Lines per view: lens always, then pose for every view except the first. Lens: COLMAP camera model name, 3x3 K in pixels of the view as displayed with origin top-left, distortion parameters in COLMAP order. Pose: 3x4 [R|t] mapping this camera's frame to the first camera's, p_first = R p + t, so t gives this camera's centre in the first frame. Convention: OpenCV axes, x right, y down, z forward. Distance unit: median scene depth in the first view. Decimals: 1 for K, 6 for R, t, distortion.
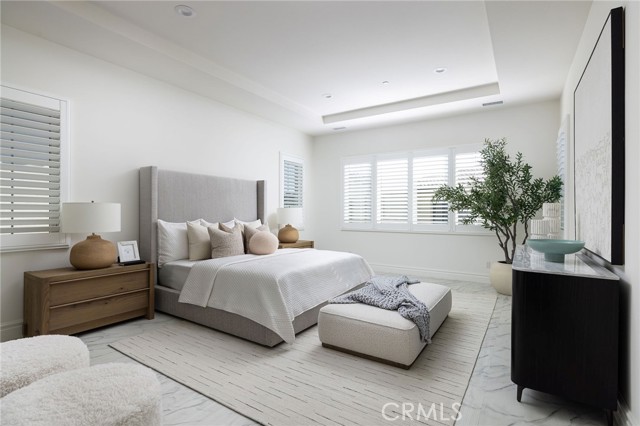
lens RADIAL K [[303.3, 0, 321.1], [0, 303.3, 213.0], [0, 0, 1]] dist [-0.006043, -0.000592]
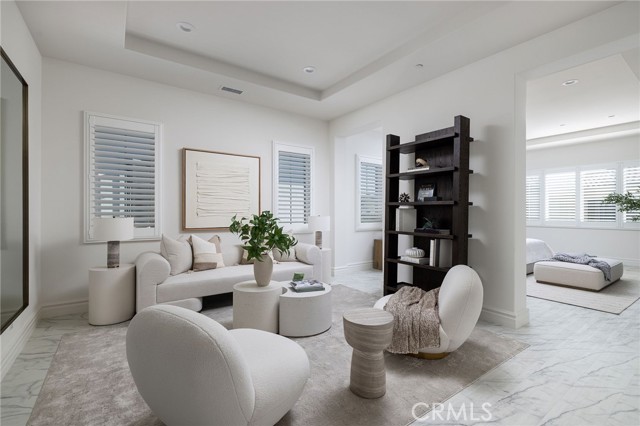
lens RADIAL K [[292.4, 0, 318.7], [0, 292.4, 214.8], [0, 0, 1]] dist [0.000218, -0.000200]
pose [[0.932744, 0.003826, -0.360518, -0.329924], [-0.001617, 0.999978, 0.006429, 0.001270], [0.360535, -0.005414, 0.932730, -0.653862]]
